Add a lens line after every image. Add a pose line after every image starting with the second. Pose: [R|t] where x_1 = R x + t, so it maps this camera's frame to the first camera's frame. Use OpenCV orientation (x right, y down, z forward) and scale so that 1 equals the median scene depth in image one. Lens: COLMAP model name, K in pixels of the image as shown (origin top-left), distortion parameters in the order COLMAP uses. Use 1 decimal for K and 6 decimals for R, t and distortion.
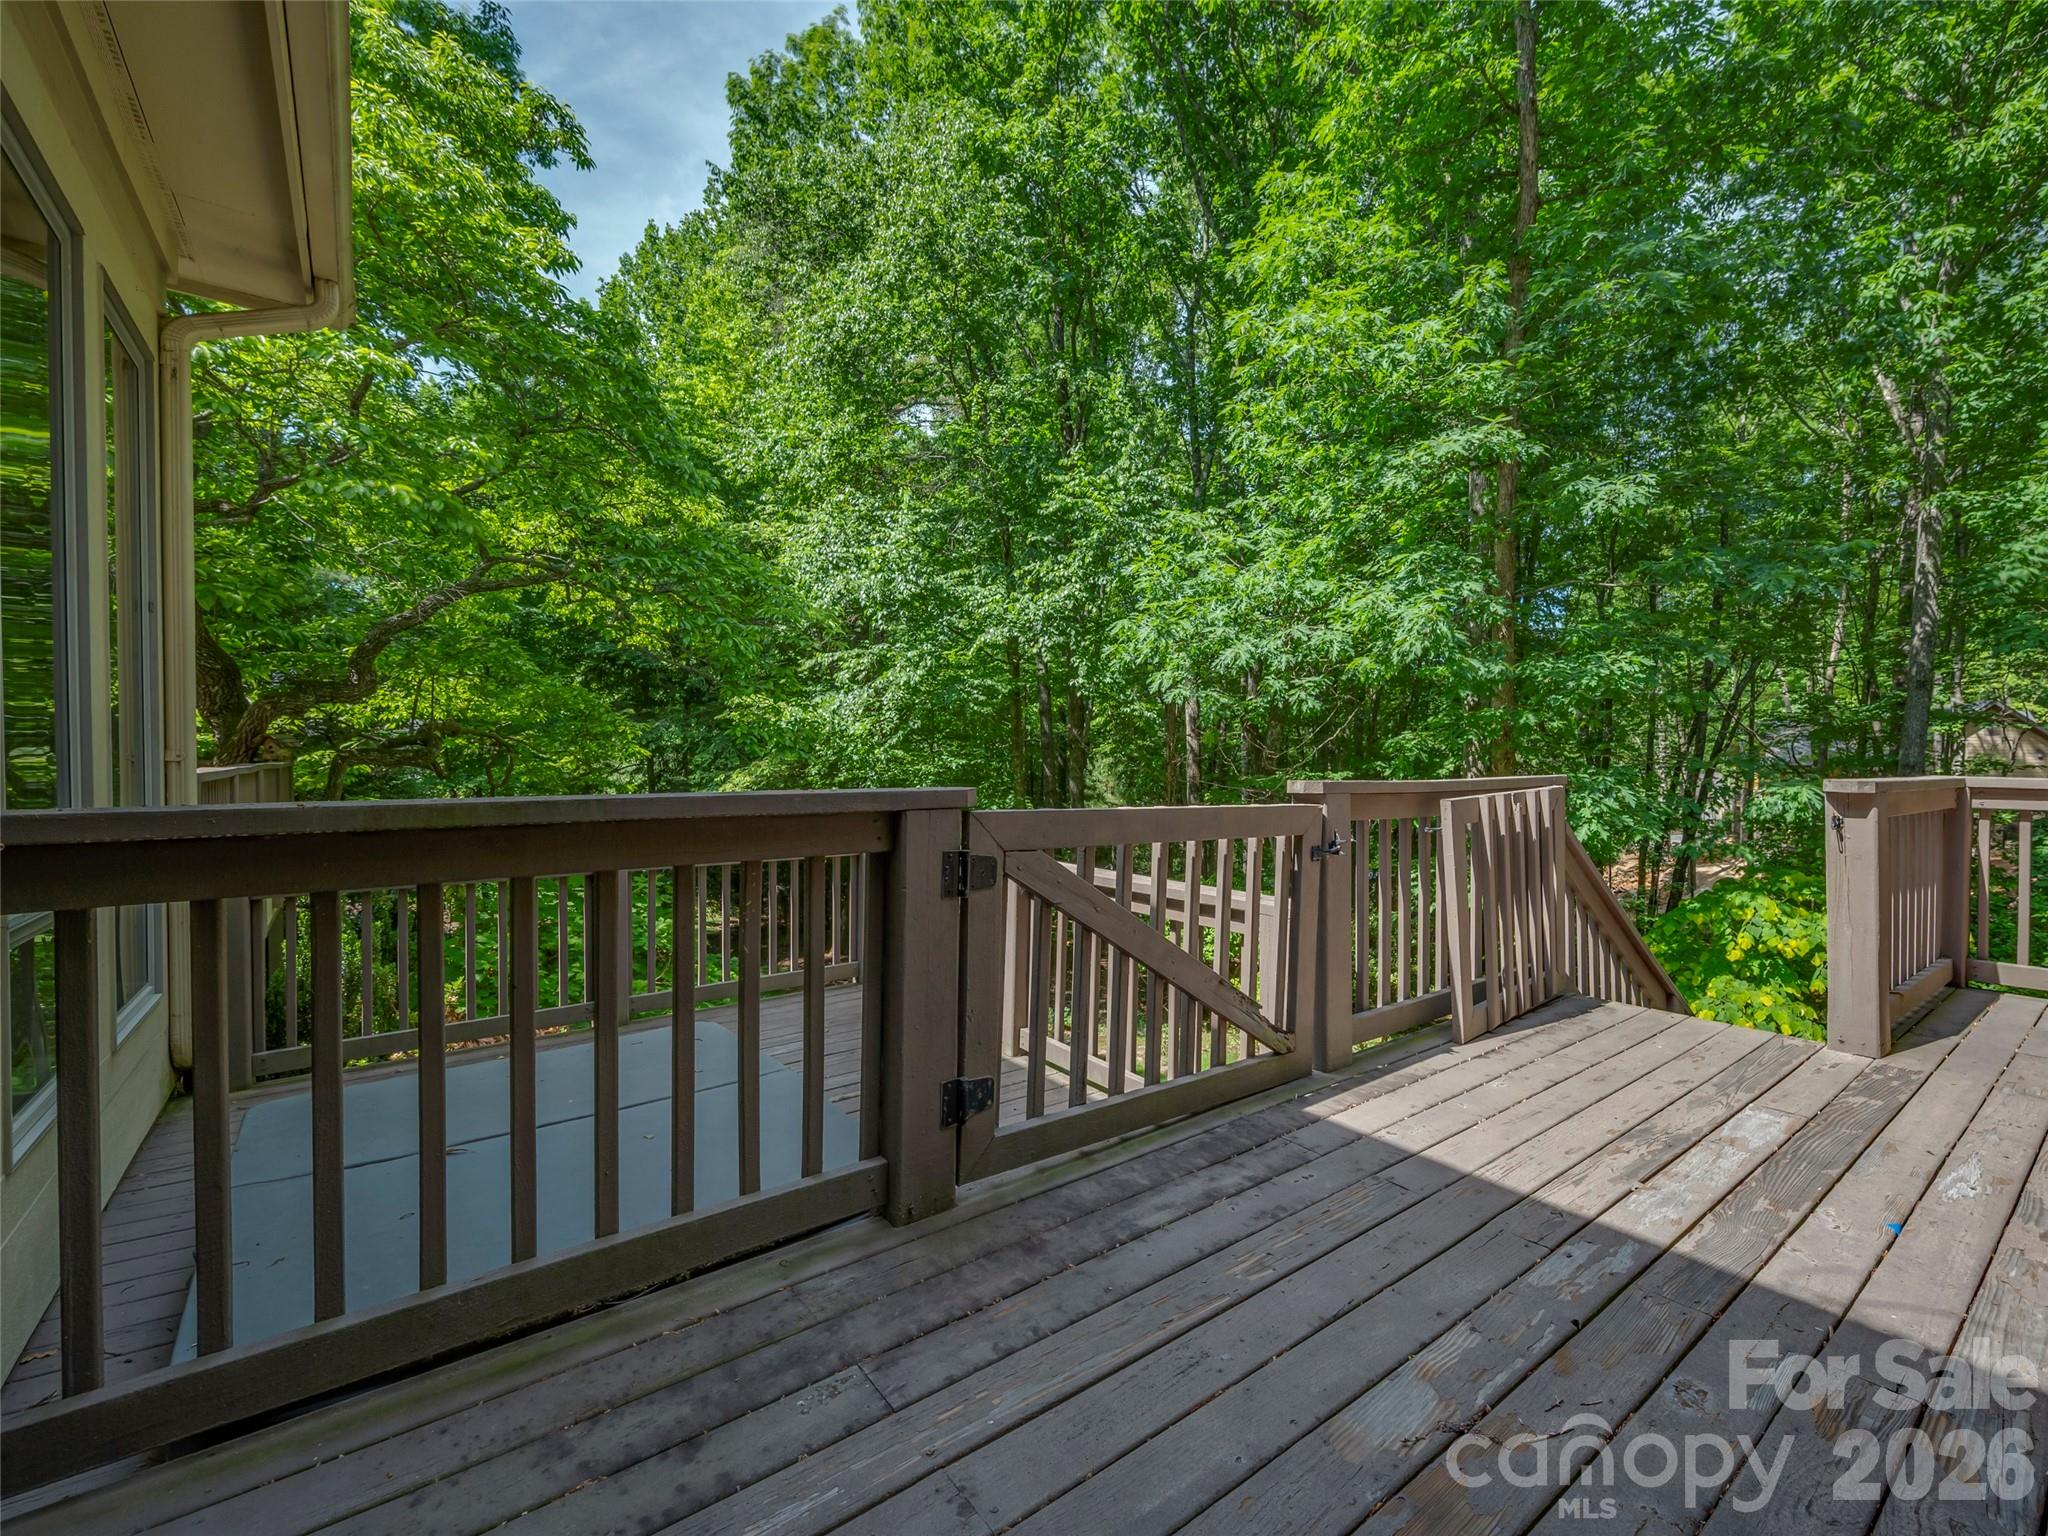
lens RADIAL K [[903.1, 0, 1052.0], [0, 903.1, 770.0], [0, 0, 1]] dist [-0.001587, -0.000069]
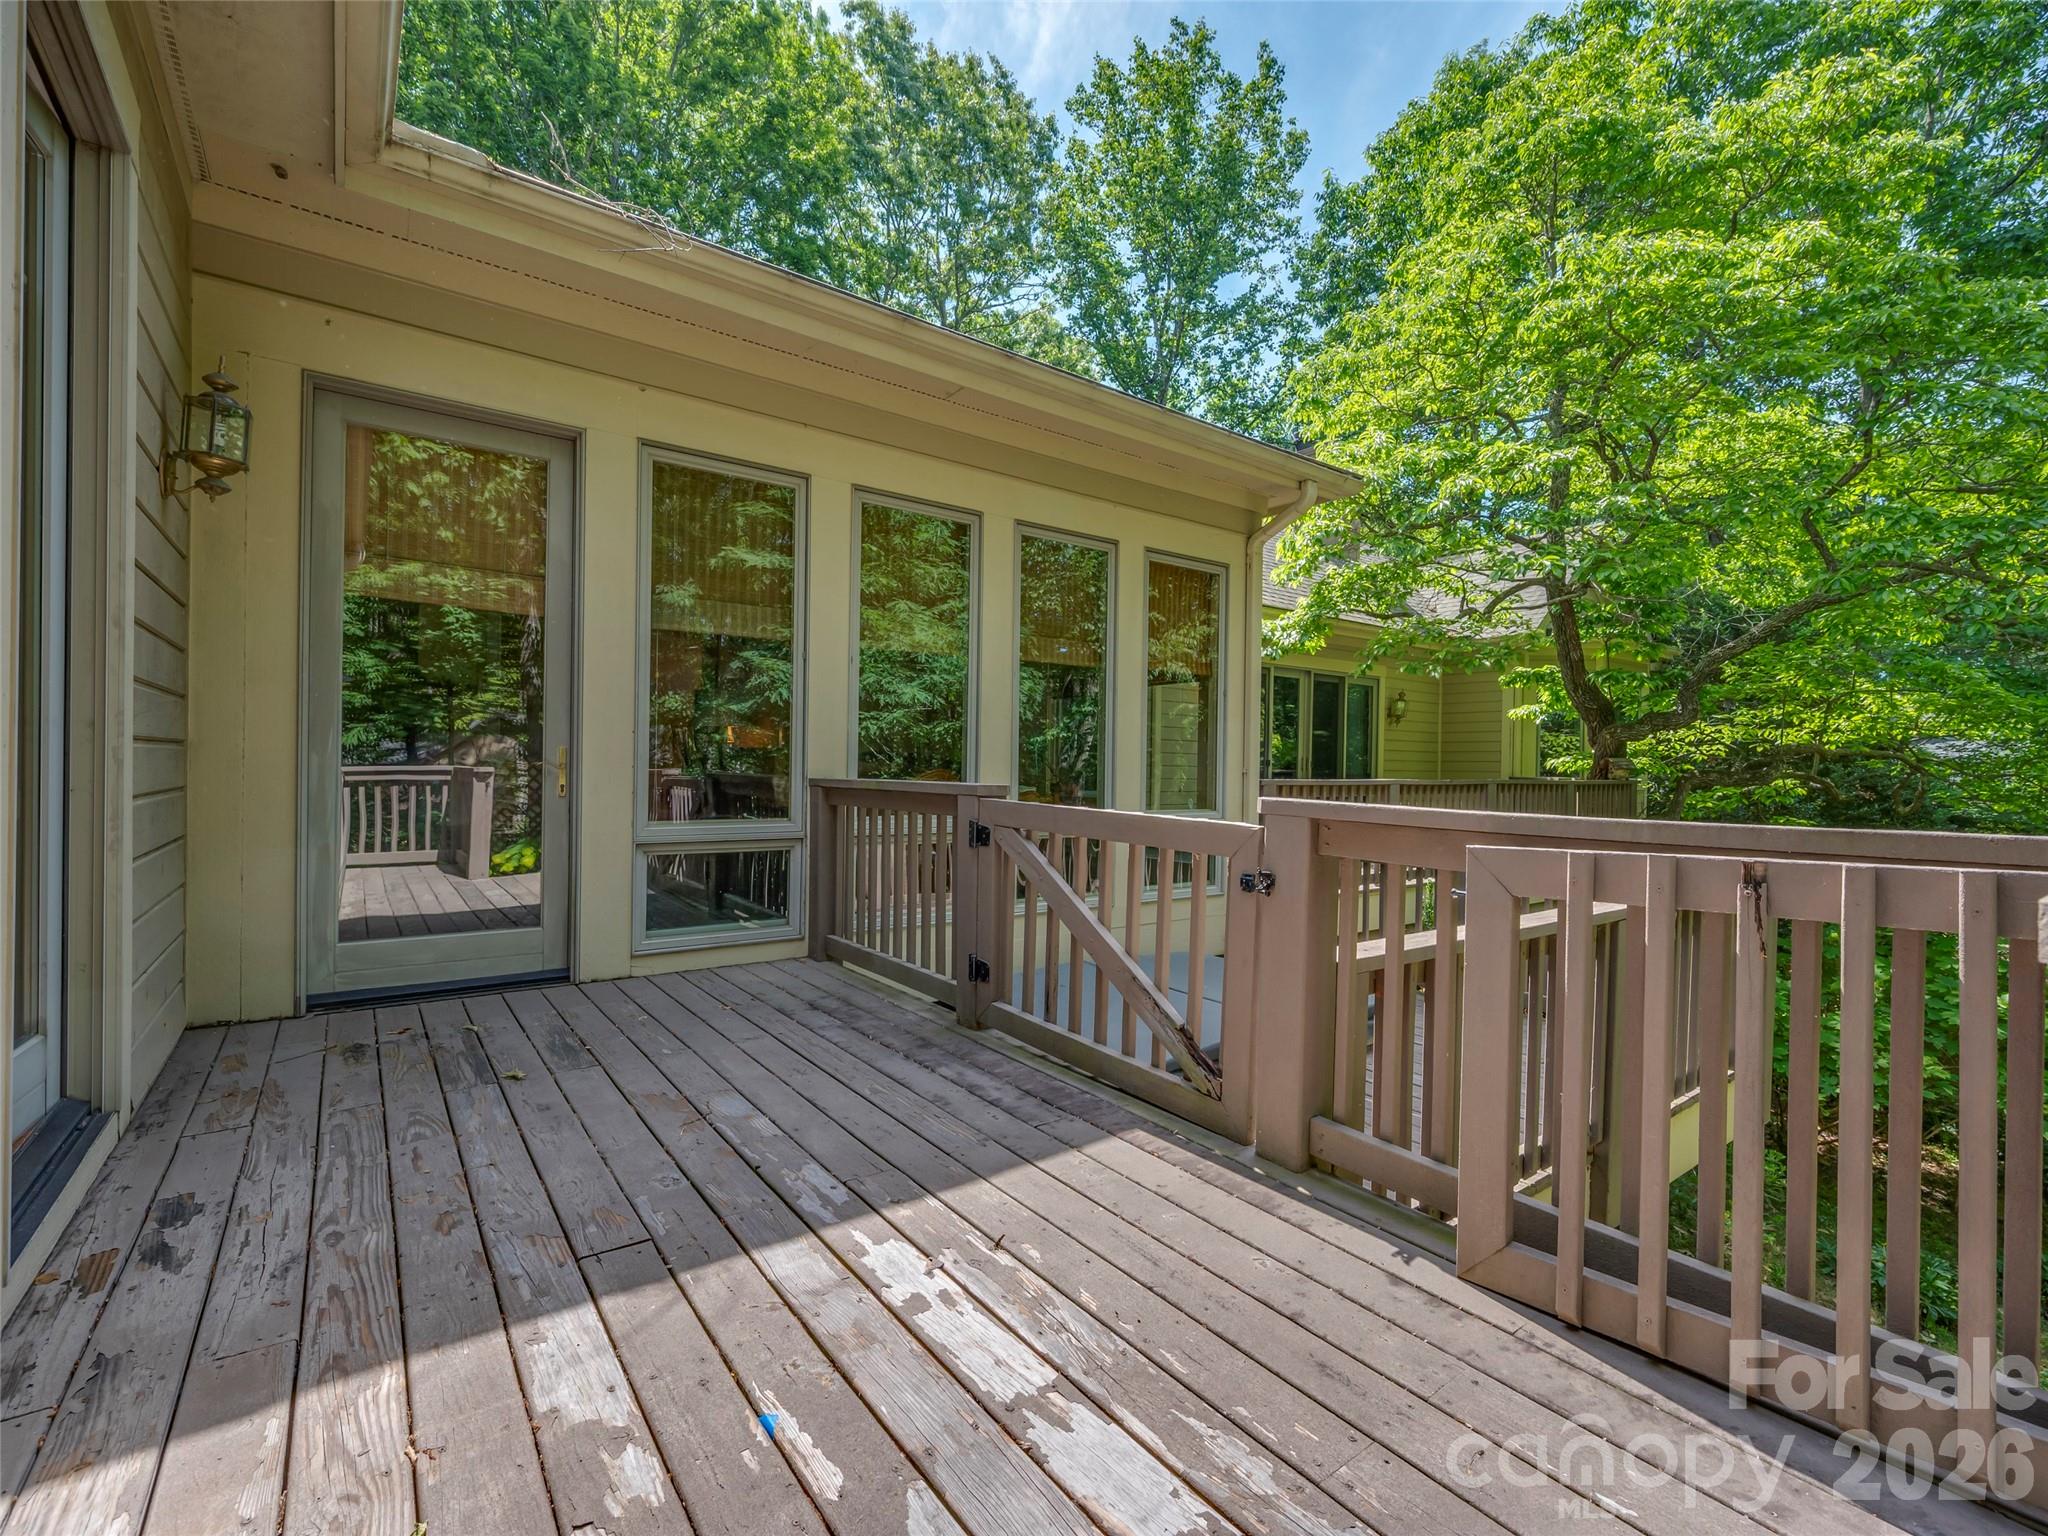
lens RADIAL K [[903.1, 0, 1052.0], [0, 903.1, 770.0], [0, 0, 1]] dist [-0.001587, -0.000069]
pose [[-0.000712, 0.003720, -0.999993, 1.302694], [-0.033615, 0.999428, 0.003742, 0.001457], [0.999435, 0.033617, -0.000586, 0.962460]]
